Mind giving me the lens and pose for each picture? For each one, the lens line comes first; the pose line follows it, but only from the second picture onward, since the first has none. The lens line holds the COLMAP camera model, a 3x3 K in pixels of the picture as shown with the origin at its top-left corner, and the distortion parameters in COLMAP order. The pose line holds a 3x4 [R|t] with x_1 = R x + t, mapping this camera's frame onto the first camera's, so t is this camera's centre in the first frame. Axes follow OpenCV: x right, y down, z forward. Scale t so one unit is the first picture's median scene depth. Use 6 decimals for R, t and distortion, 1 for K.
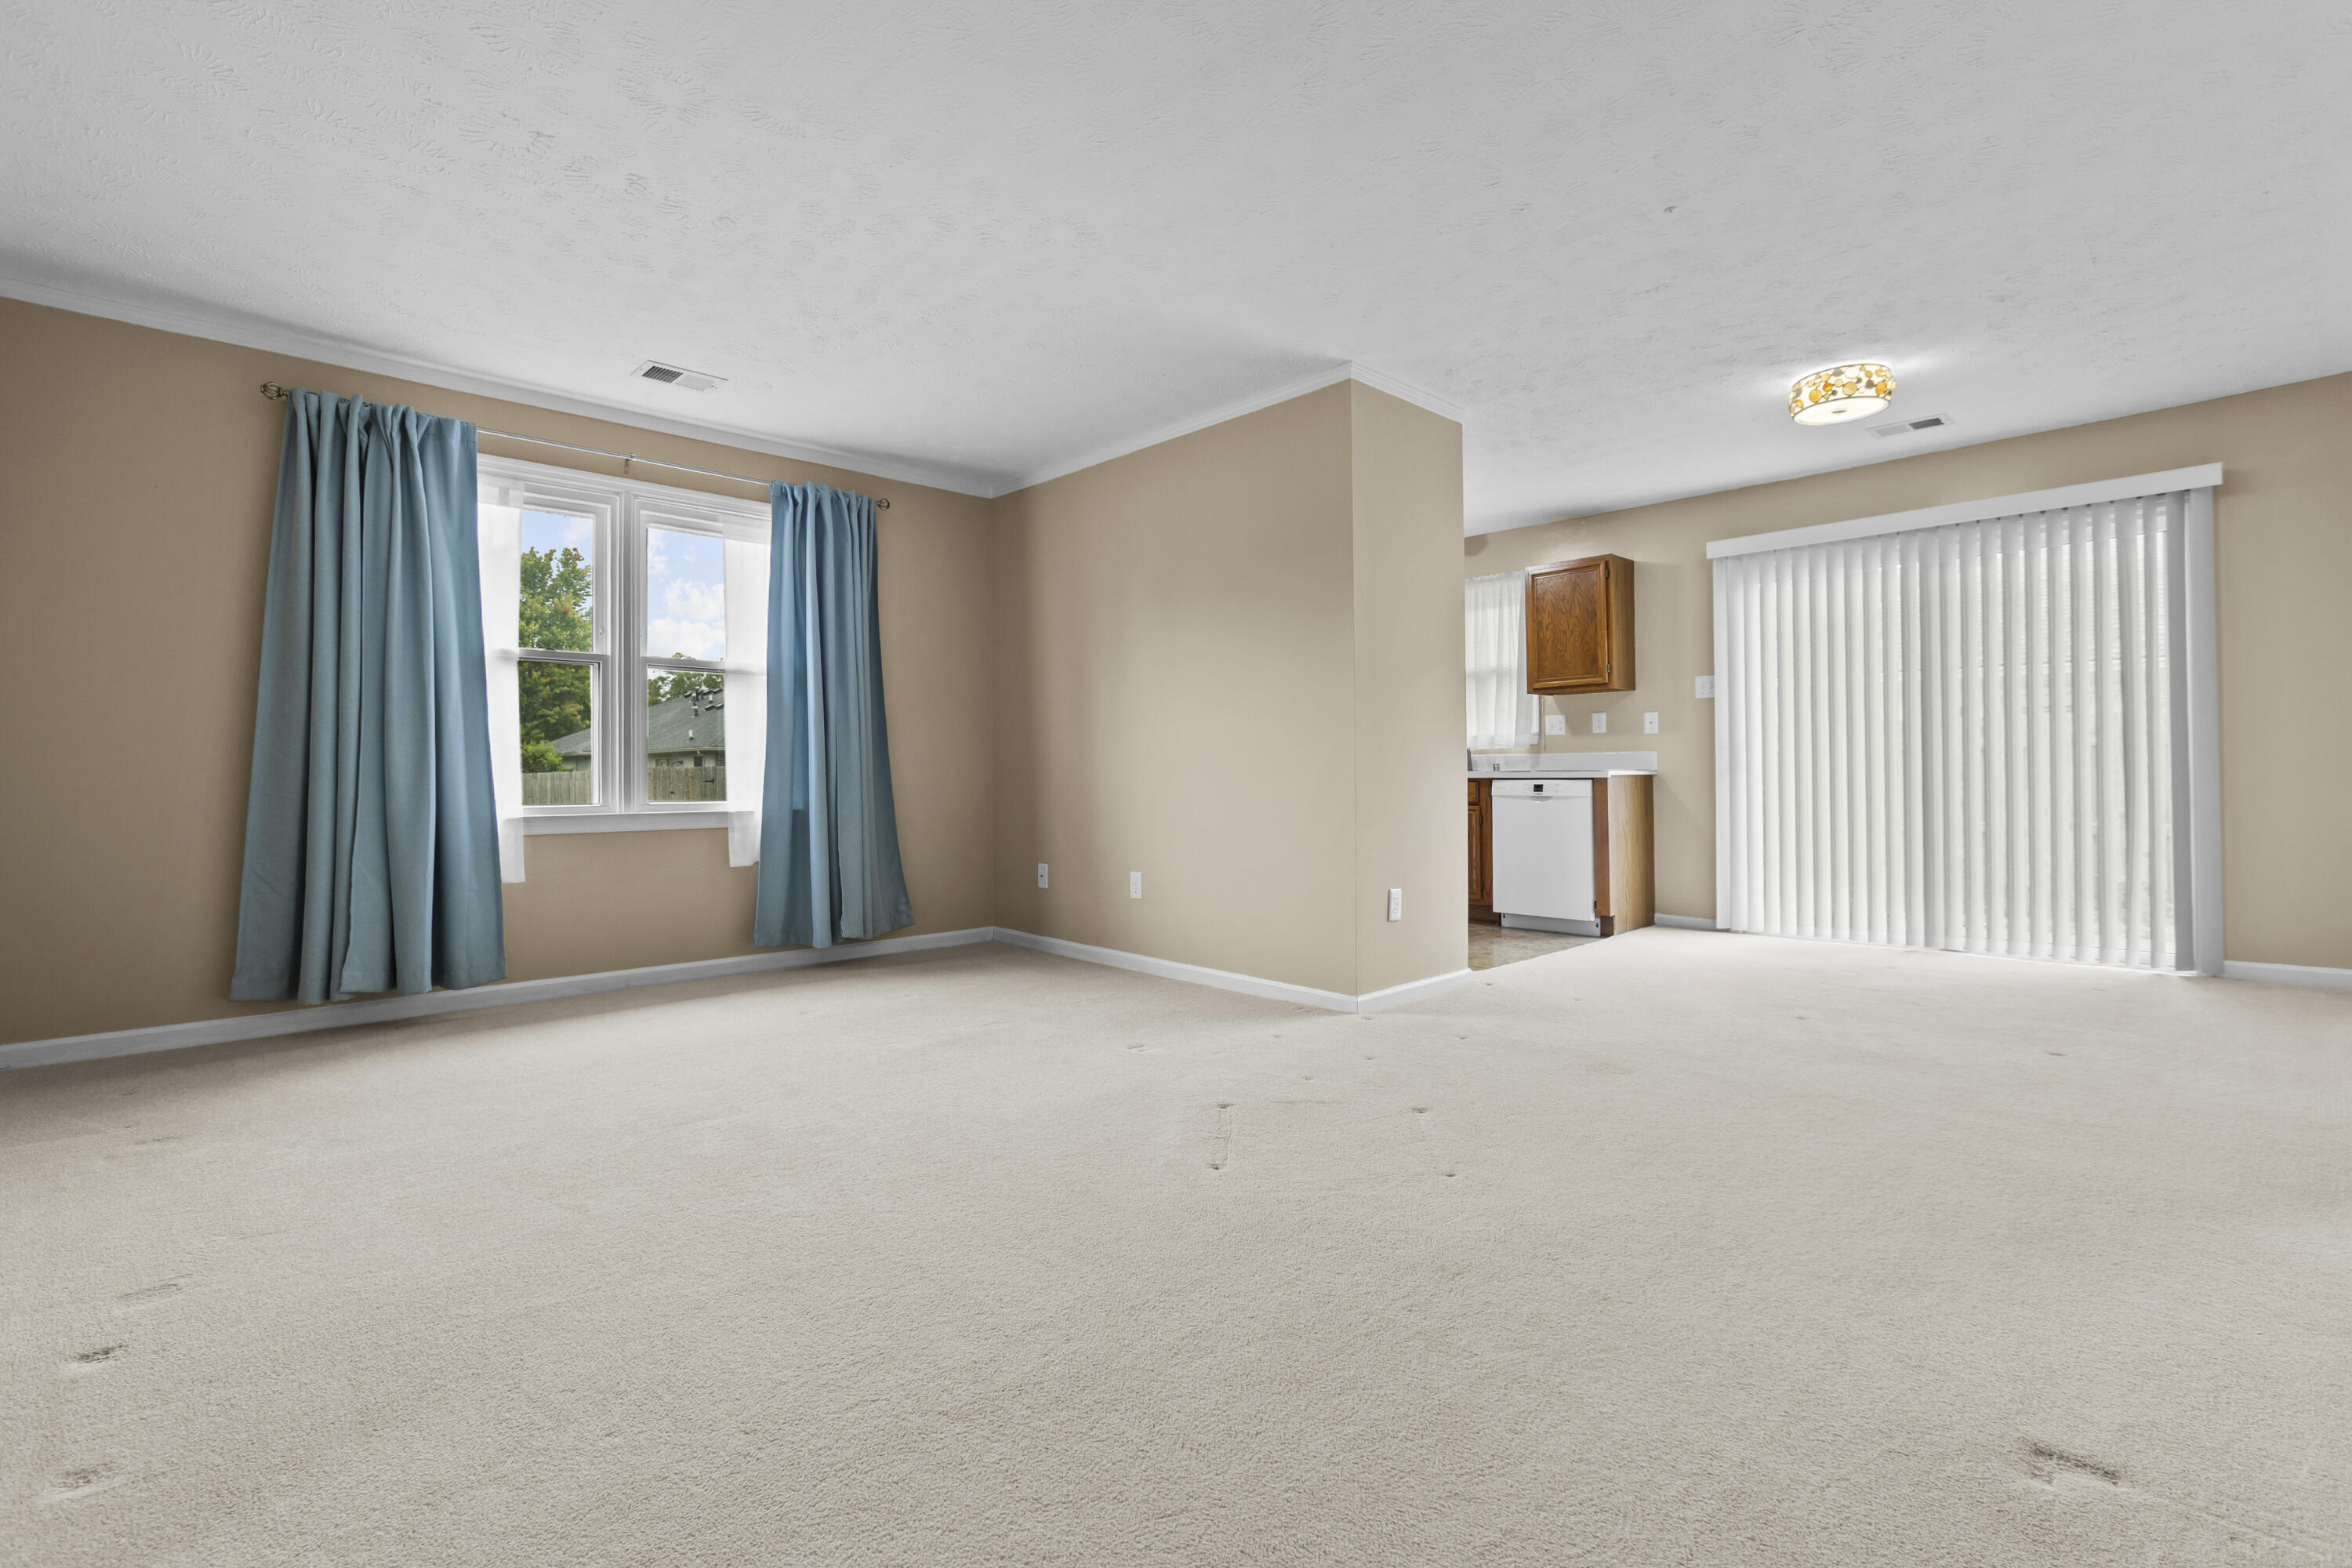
lens RADIAL K [[1055.8, 0, 1154.6], [0, 1055.8, 772.1], [0, 0, 1]] dist [-0.015285, 0.007880]
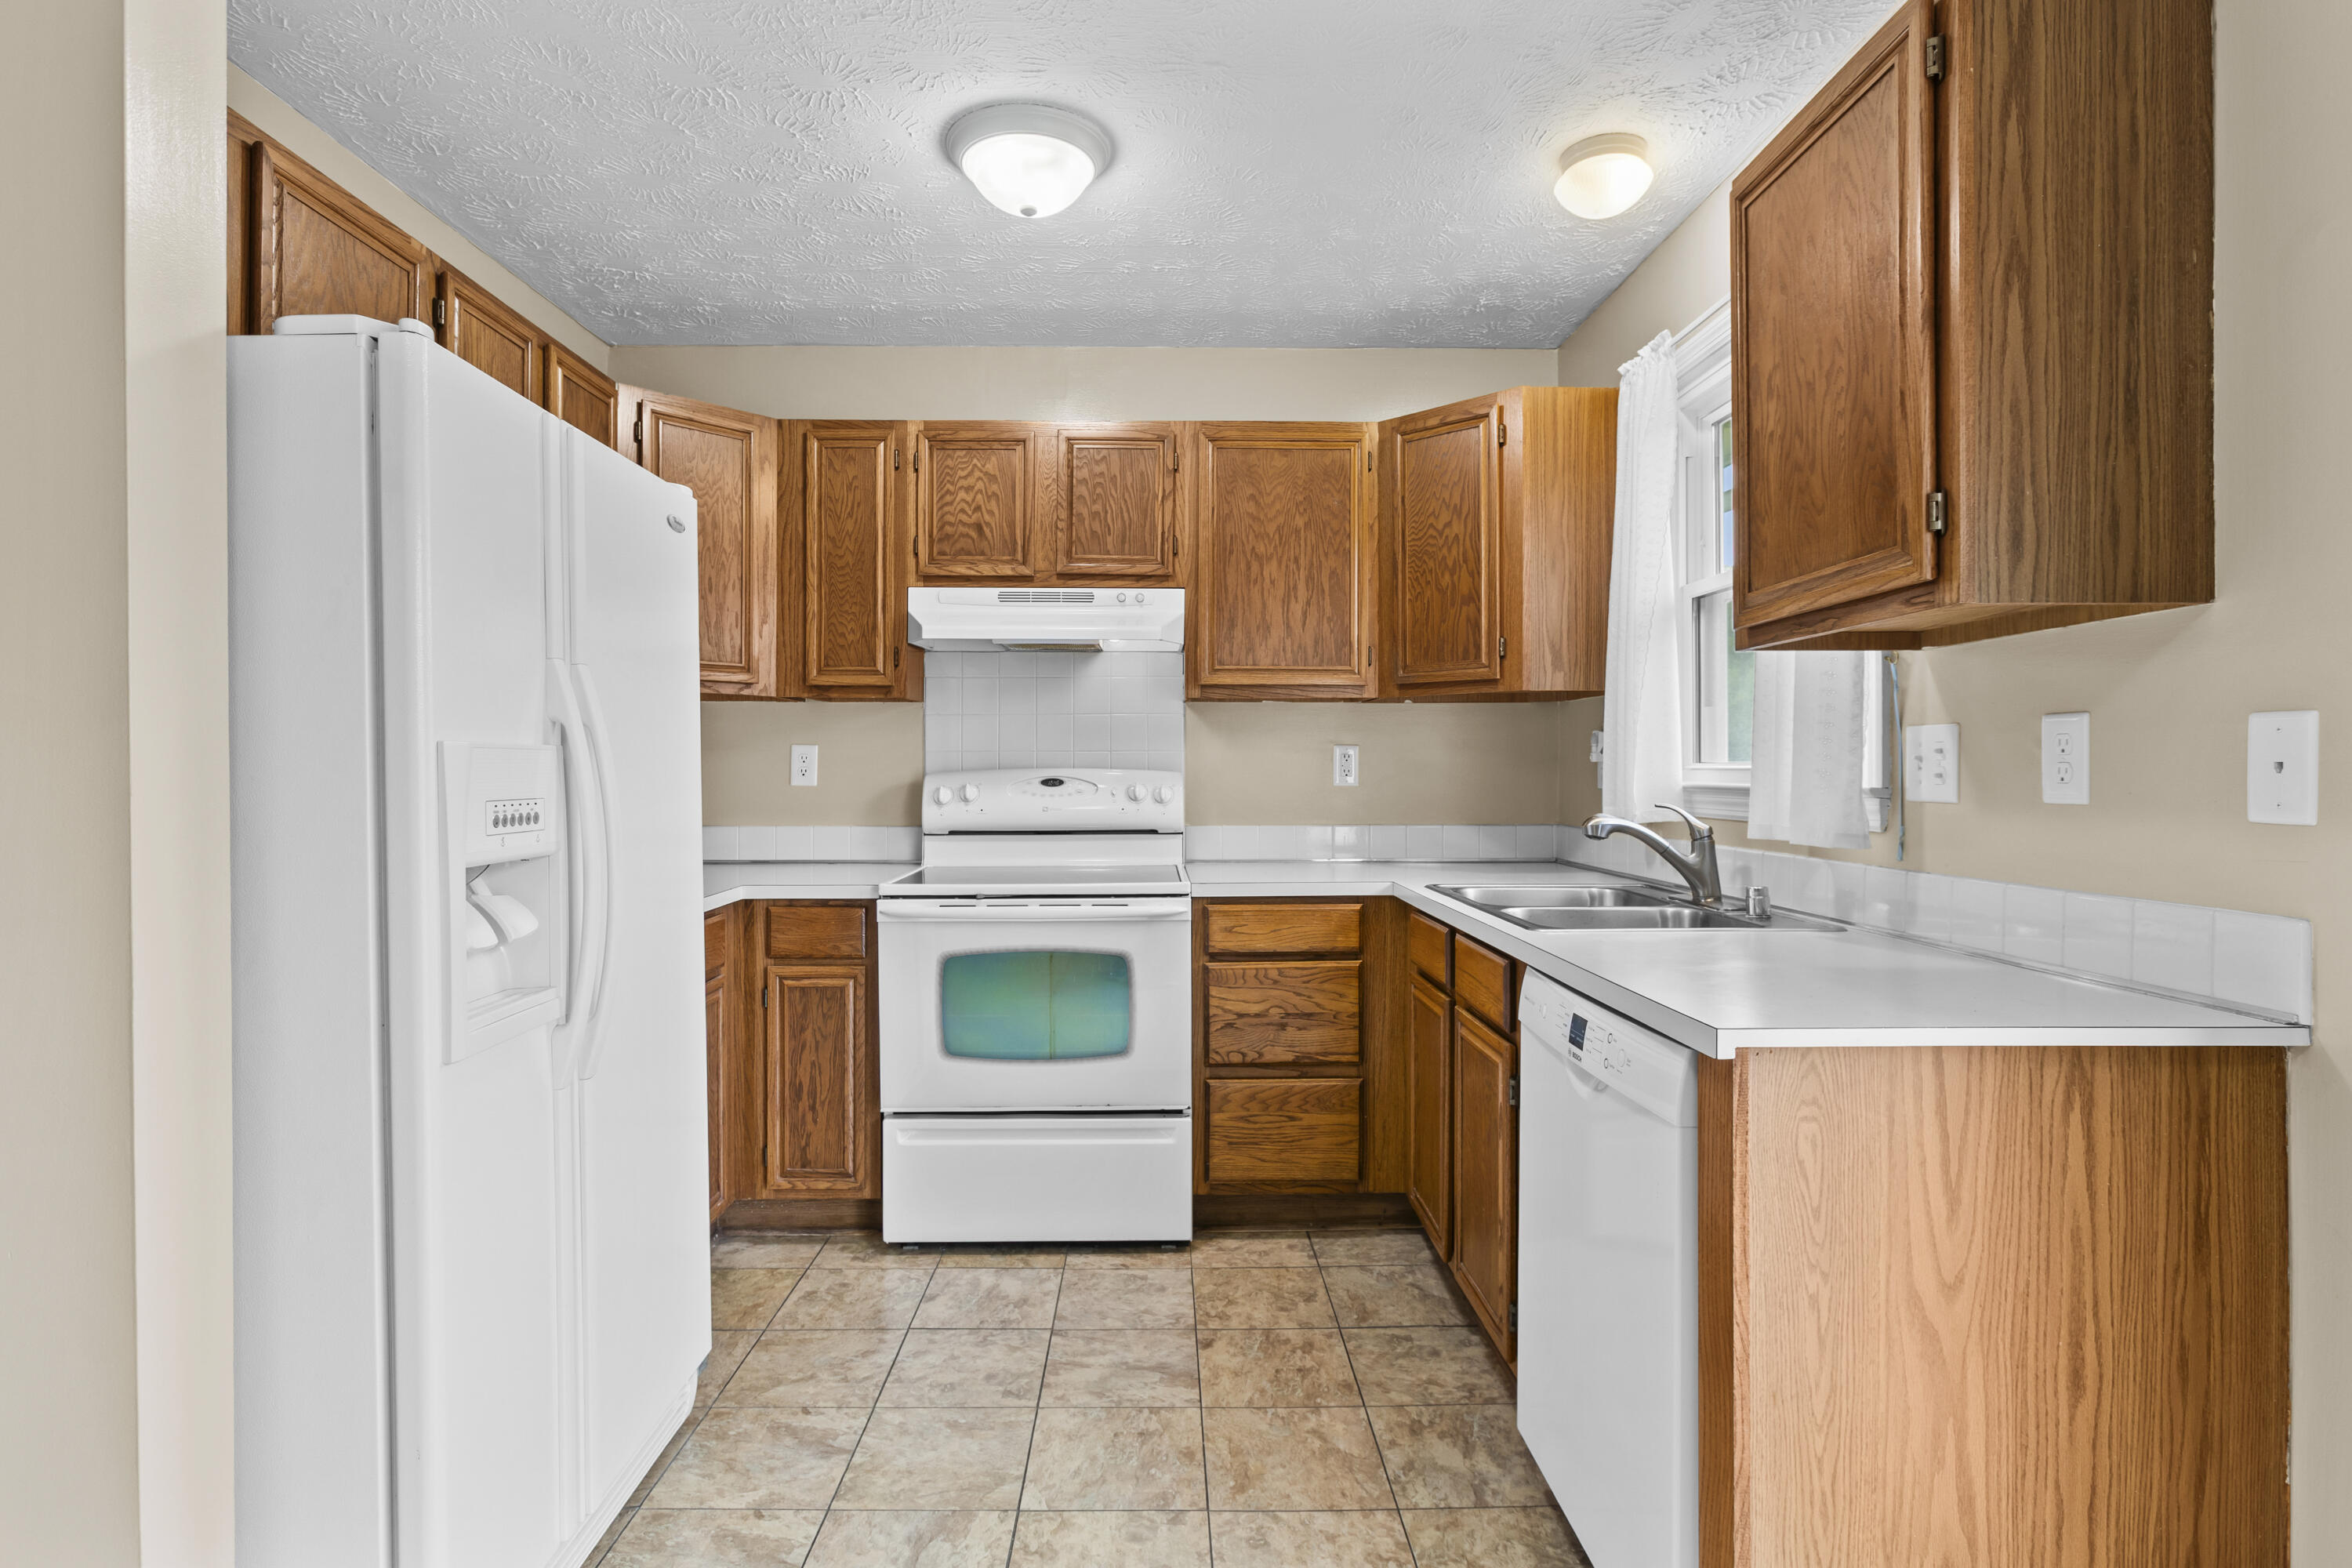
lens RADIAL K [[1181.8, 0, 1159.5], [0, 1181.8, 772.9], [0, 0, 1]] dist [0.001346, 0.002046]
pose [[0.742623, 0.010499, -0.669627, 0.477415], [-0.007231, 0.999945, 0.007658, -0.047195], [0.669670, -0.000845, 0.742658, 0.726032]]
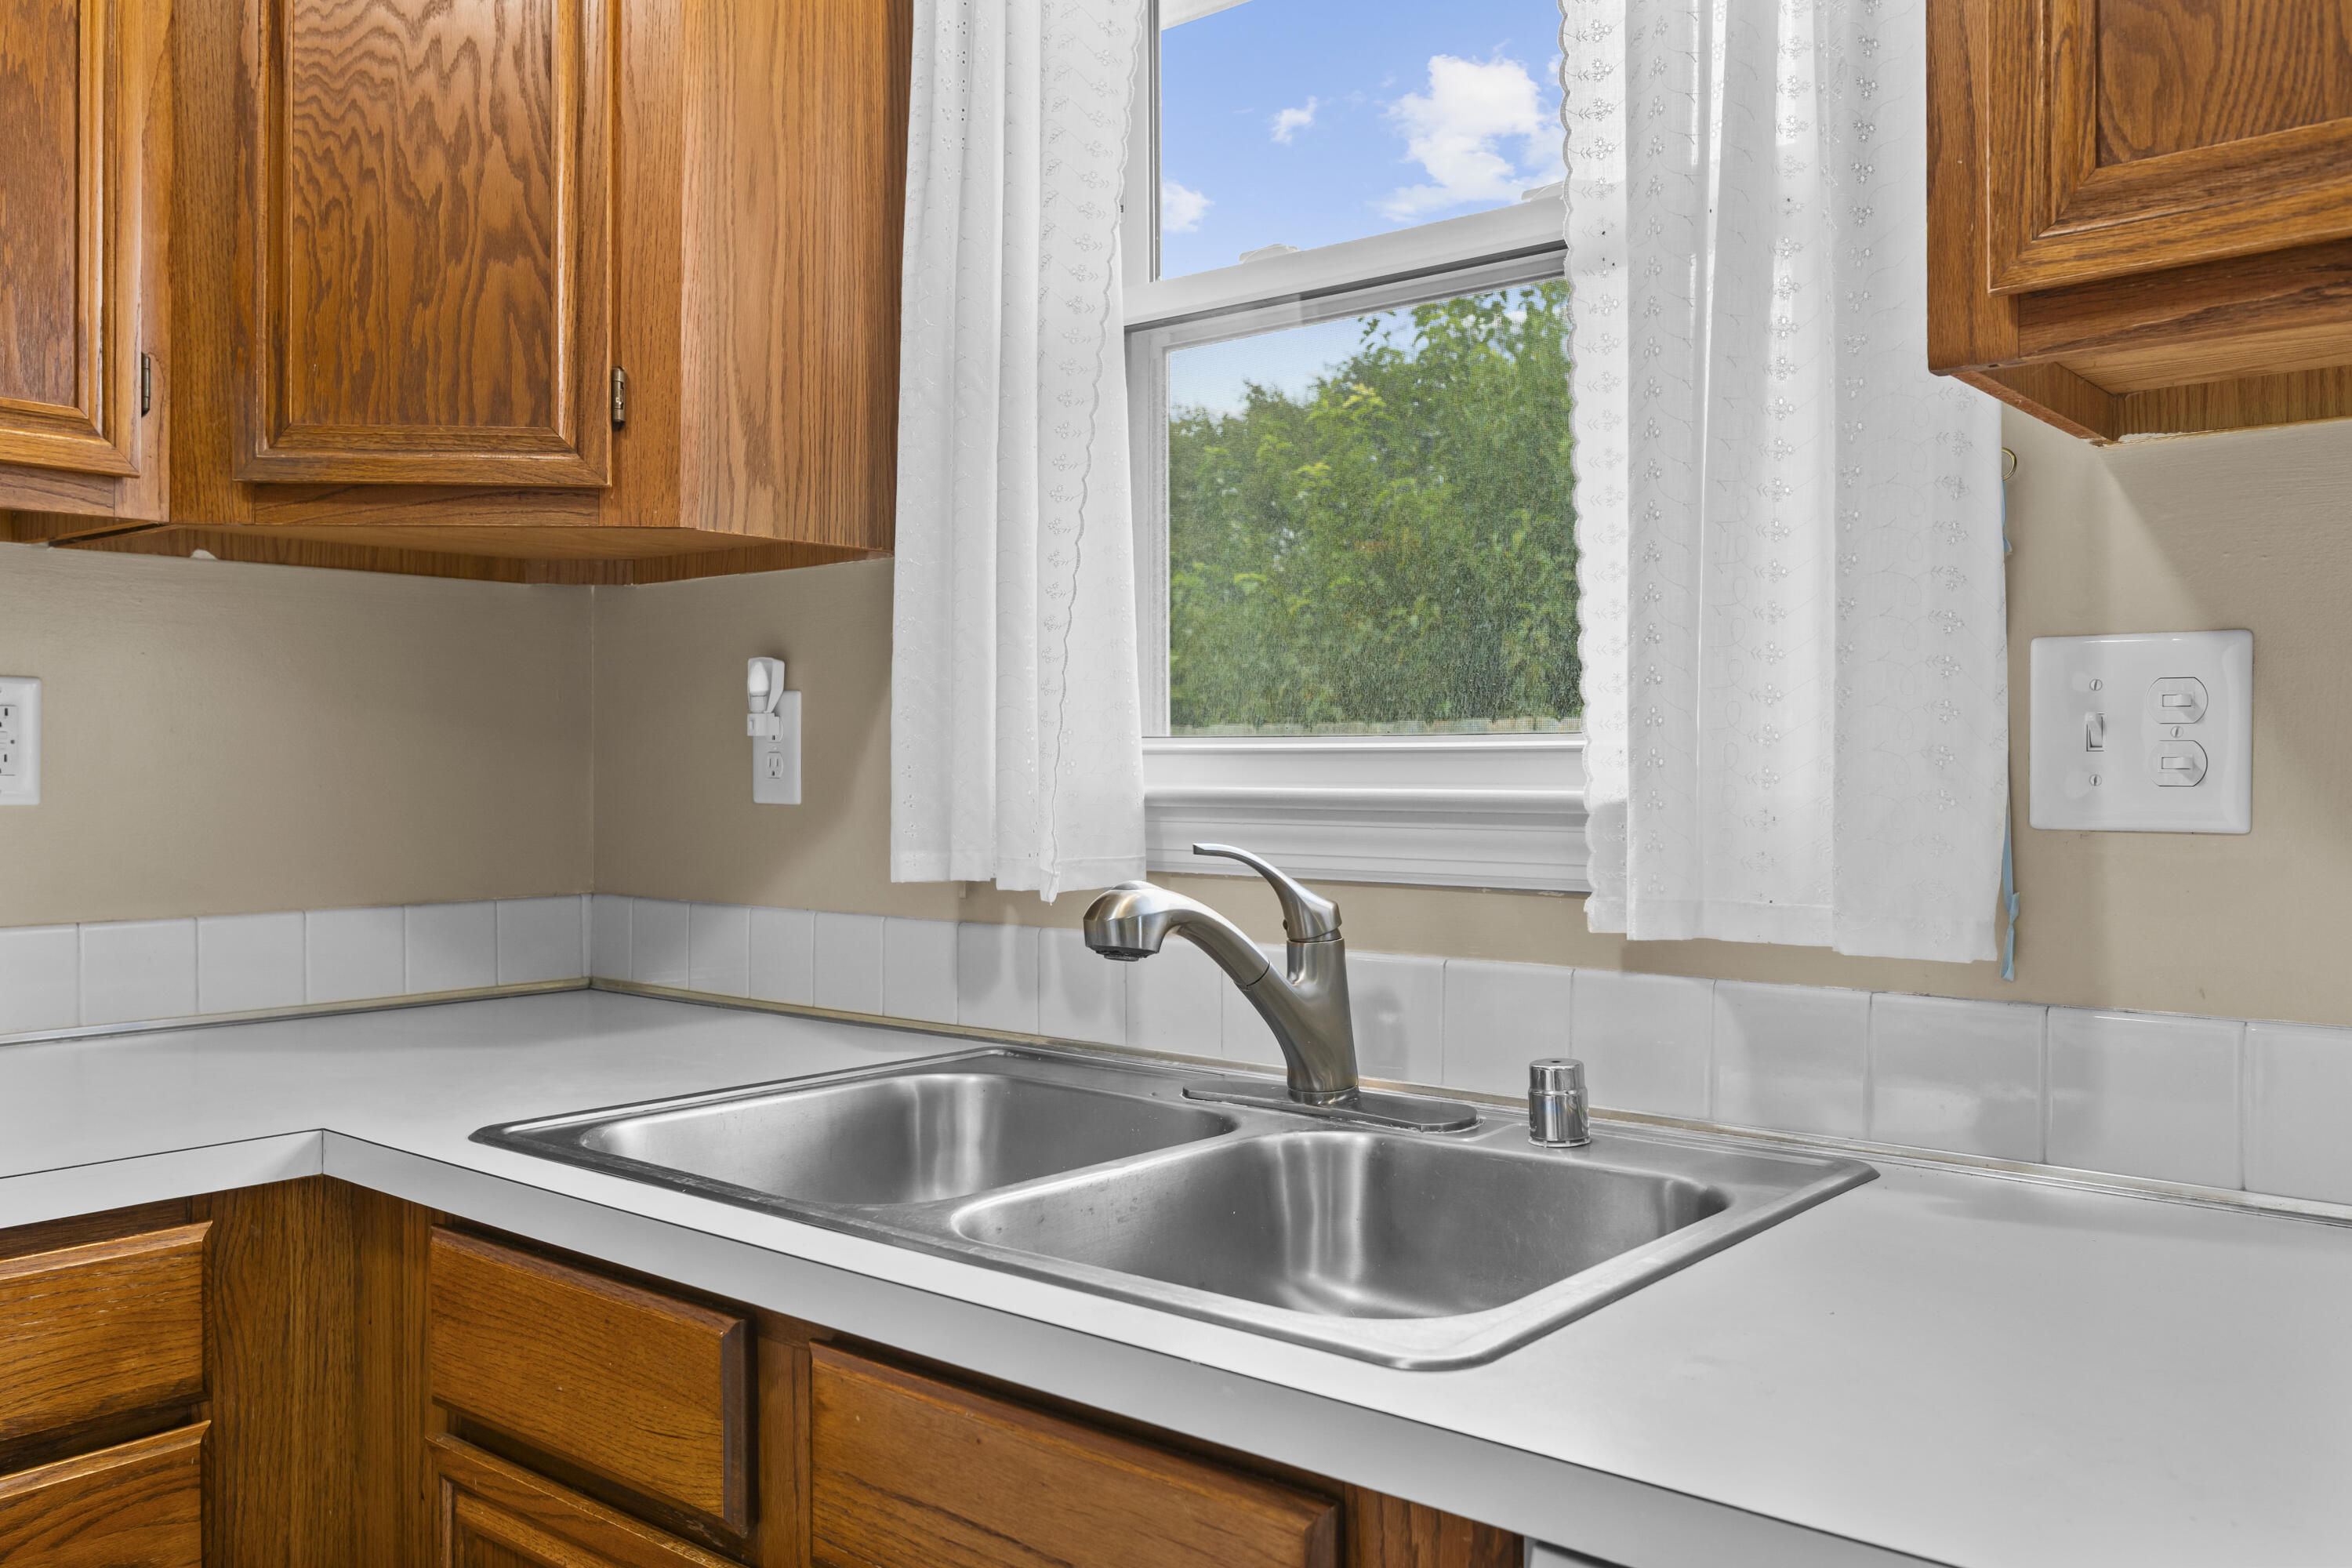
lens RADIAL K [[1860.7, 0, 1163.8], [0, 1860.7, 782.8], [0, 0, 1]] dist [0.006380, 0.001892]
pose [[0.992305, 0.007041, 0.123616, 0.292621], [-0.008226, 0.999925, 0.009072, -0.044612], [-0.123543, -0.010019, 0.992289, 0.917861]]
